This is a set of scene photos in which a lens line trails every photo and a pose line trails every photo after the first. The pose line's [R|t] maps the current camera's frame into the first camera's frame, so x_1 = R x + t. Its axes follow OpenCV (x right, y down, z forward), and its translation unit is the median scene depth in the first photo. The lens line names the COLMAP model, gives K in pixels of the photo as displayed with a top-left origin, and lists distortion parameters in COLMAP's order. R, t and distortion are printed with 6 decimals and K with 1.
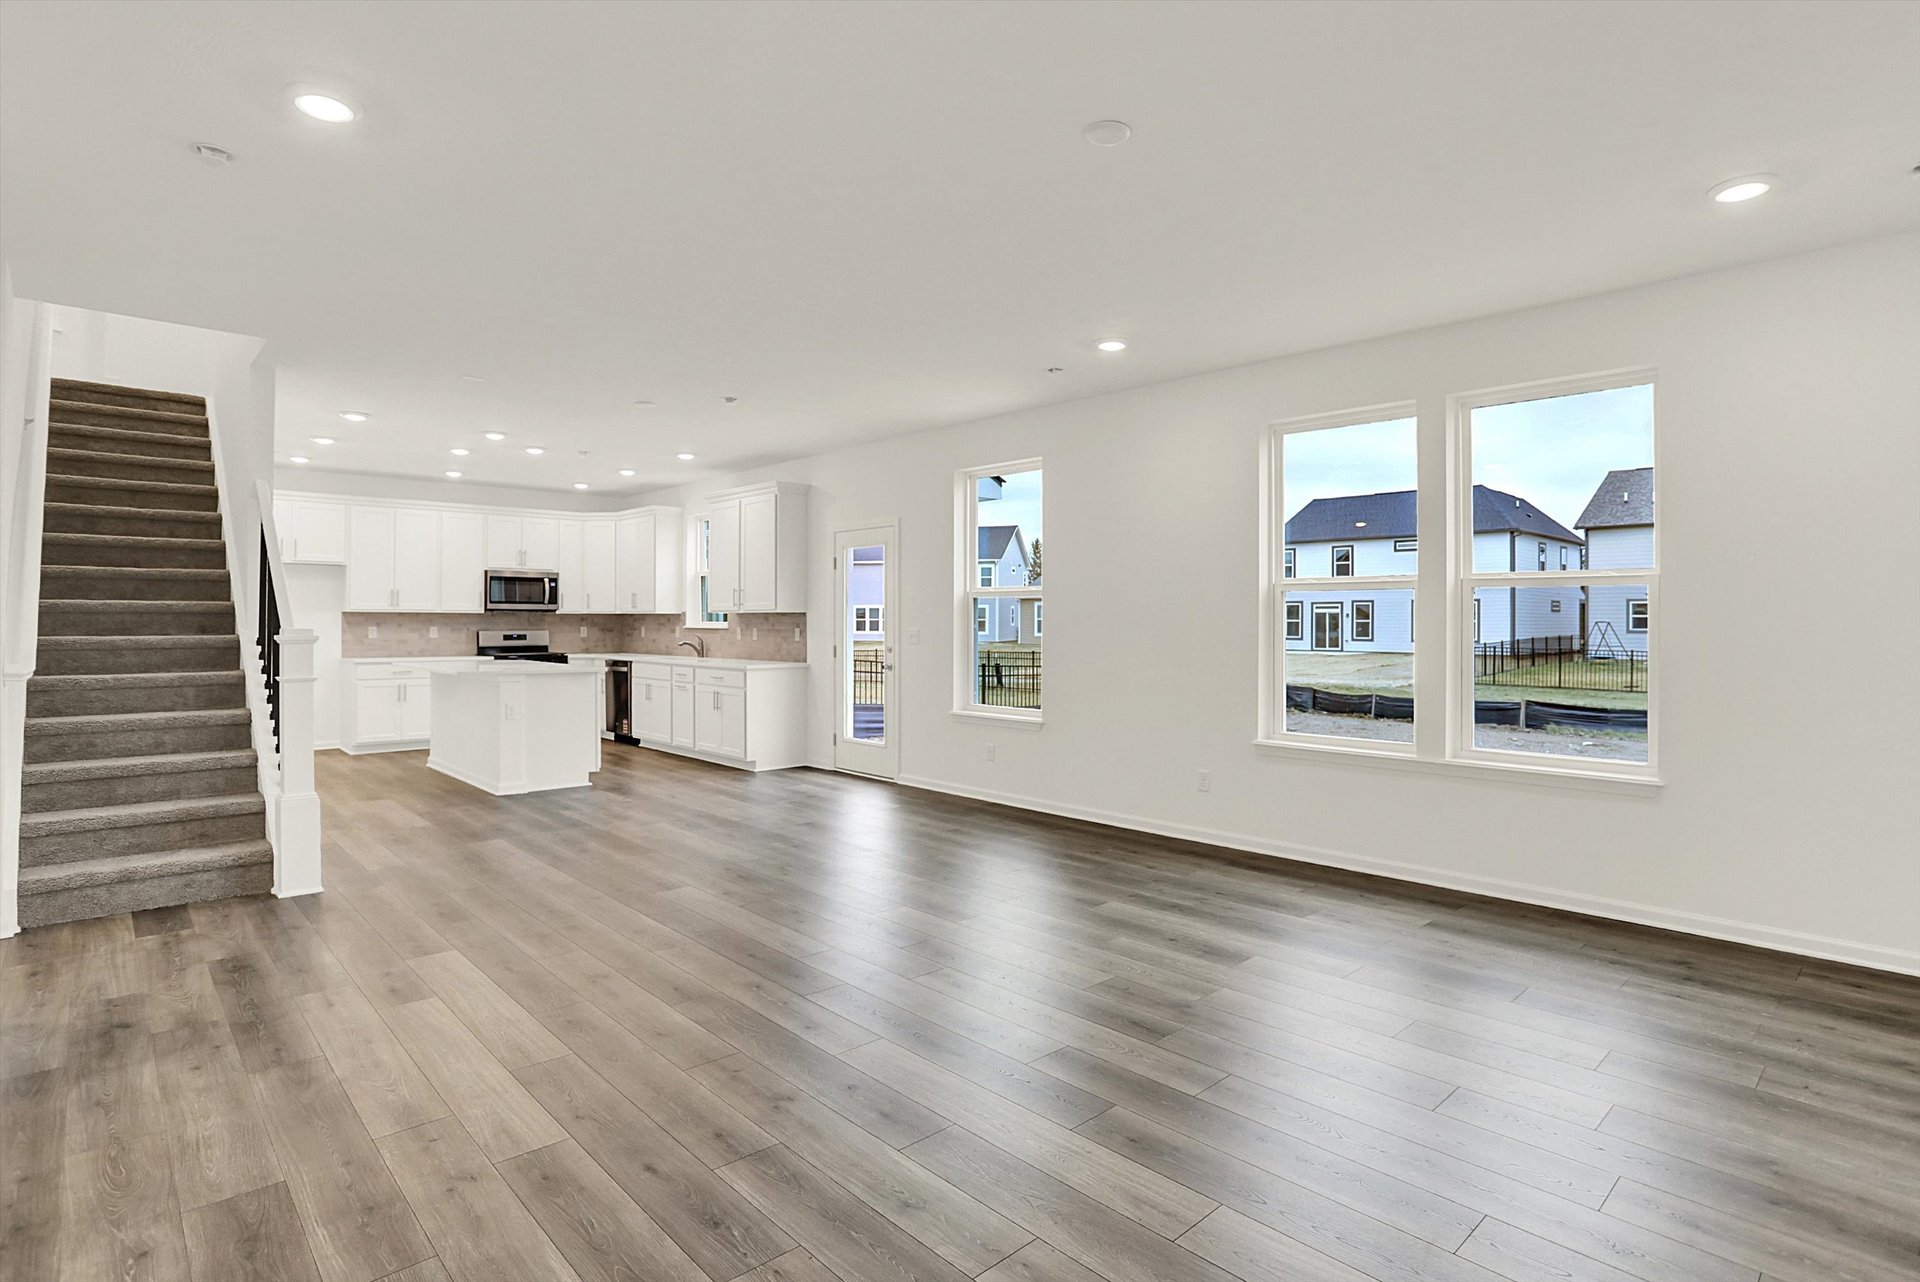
lens RADIAL K [[957.0, 0, 956.5], [0, 957.0, 618.5], [0, 0, 1]] dist [-0.058981, 0.016955]
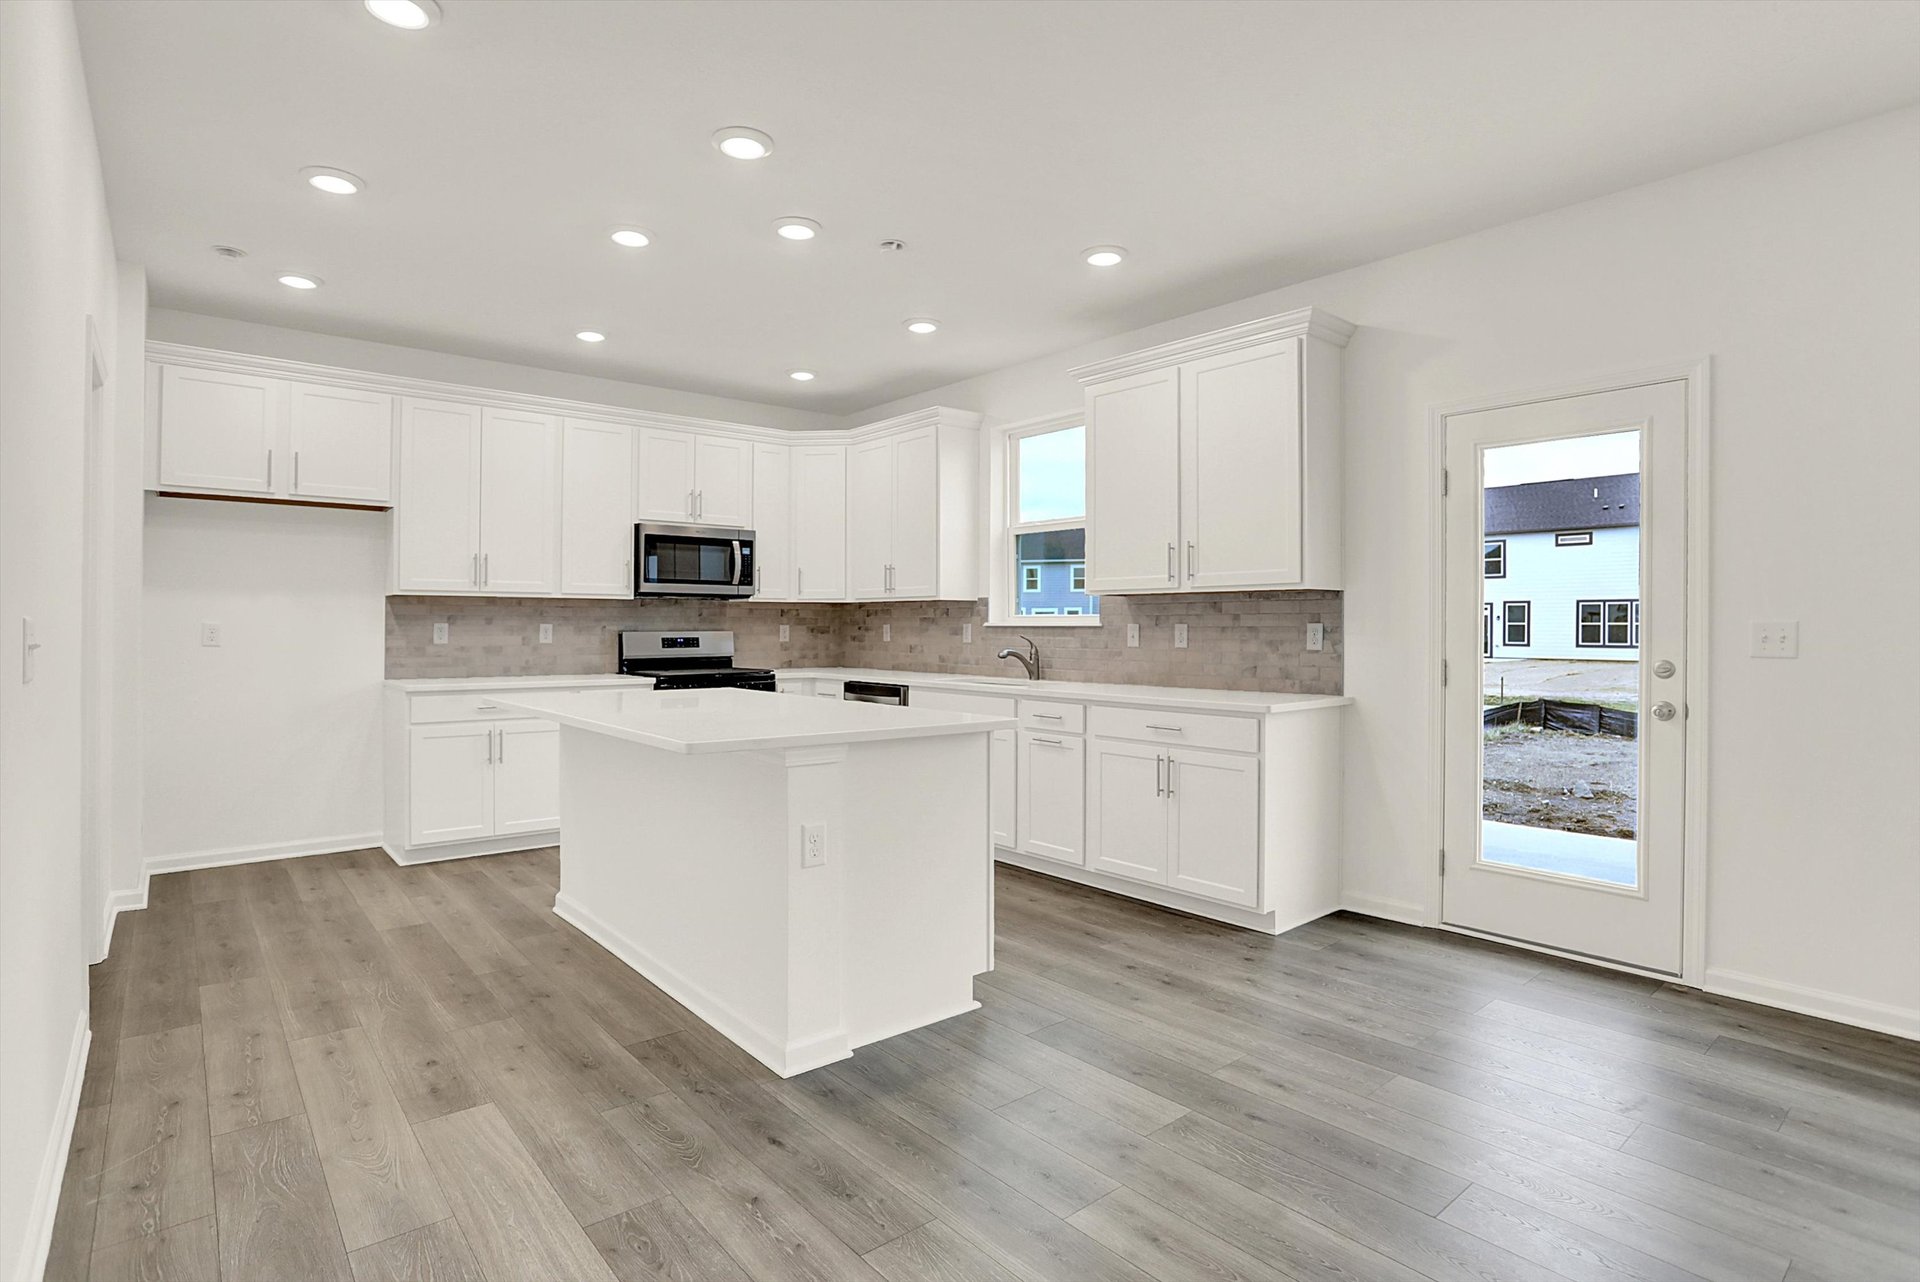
lens RADIAL K [[957.0, 0, 956.5], [0, 957.0, 618.5], [0, 0, 1]] dist [-0.058981, 0.016955]
pose [[0.998951, -0.000662, -0.045779, -0.280756], [0.000429, 0.999987, -0.005092, 0.008514], [0.045782, 0.005067, 0.998939, 0.439180]]
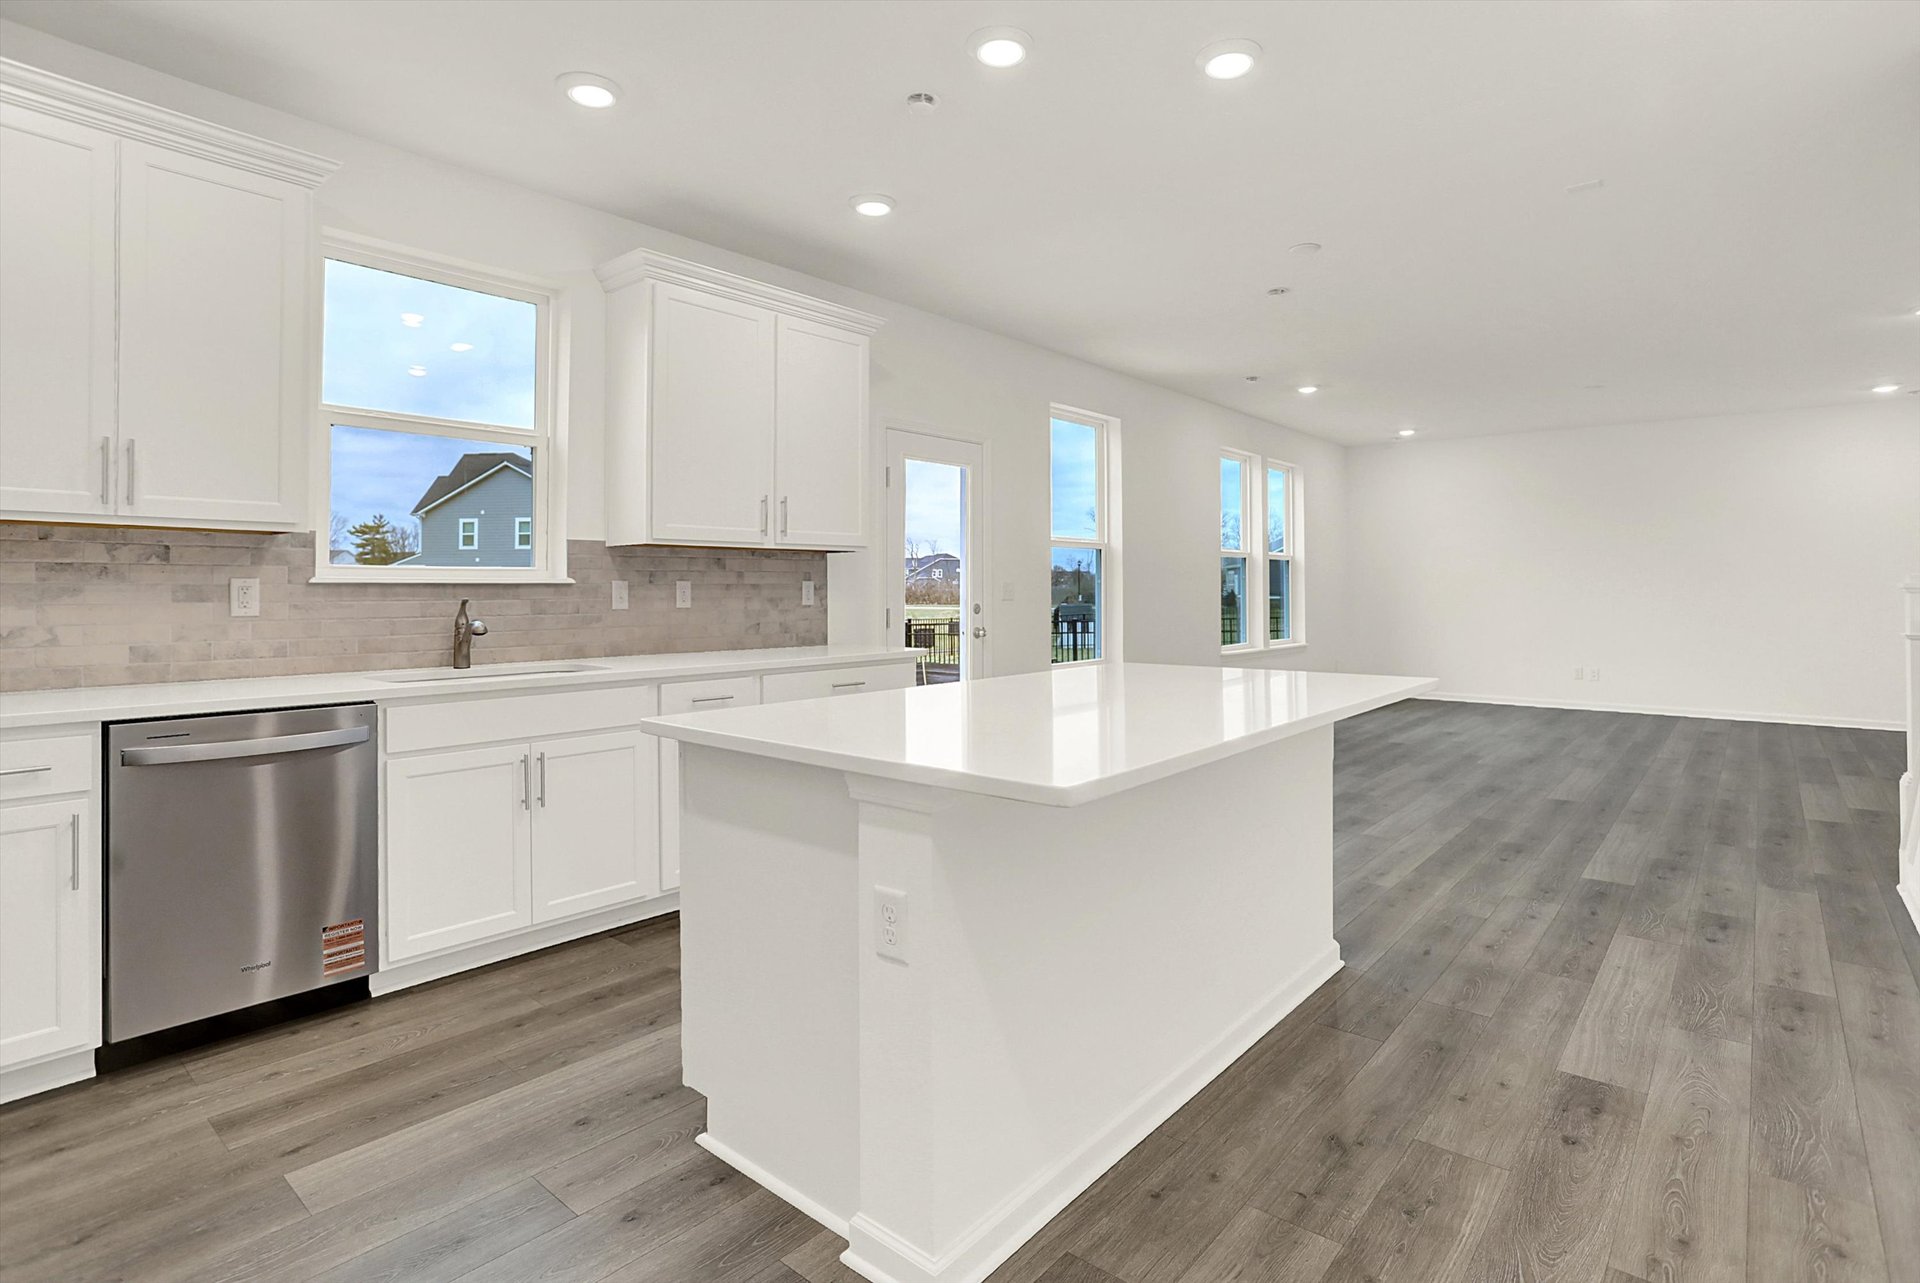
lens RADIAL K [[957.0, 0, 956.5], [0, 957.0, 619.0], [0, 0, 1]] dist [-0.058981, 0.016955]
pose [[-0.110719, -0.035385, 0.993222, -0.613701], [-0.003859, 0.999374, 0.035174, 0.010292], [-0.993844, 0.000061, -0.110786, 0.839748]]
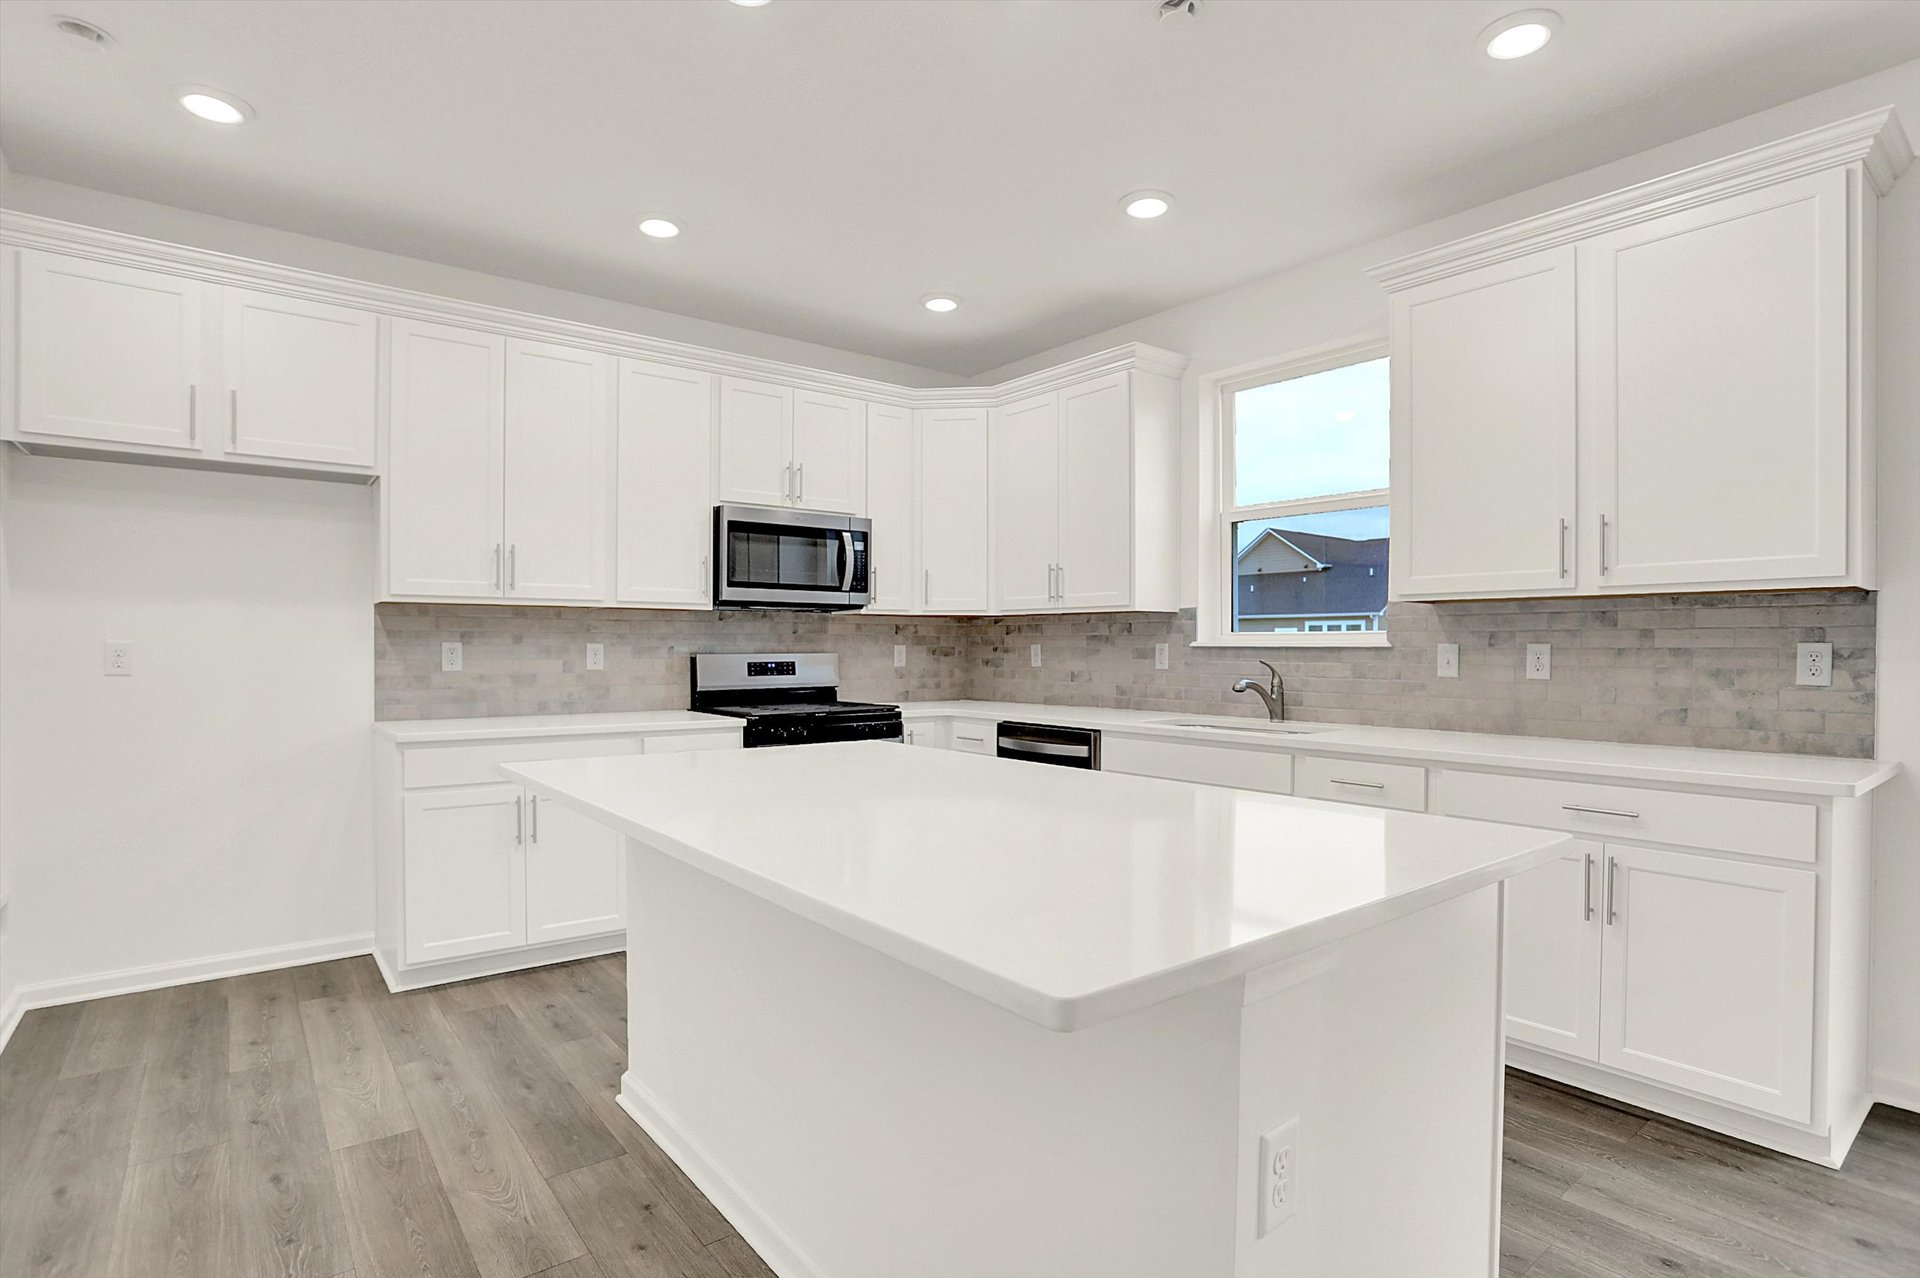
lens RADIAL K [[954.9, 0, 963.4], [0, 954.9, 653.6], [0, 0, 1]] dist [-0.075055, 0.035378]
pose [[0.997318, 0.001050, -0.073189, -0.359282], [-0.000327, 0.999951, 0.009896, 0.009075], [0.073195, -0.009846, 0.997269, 0.589924]]
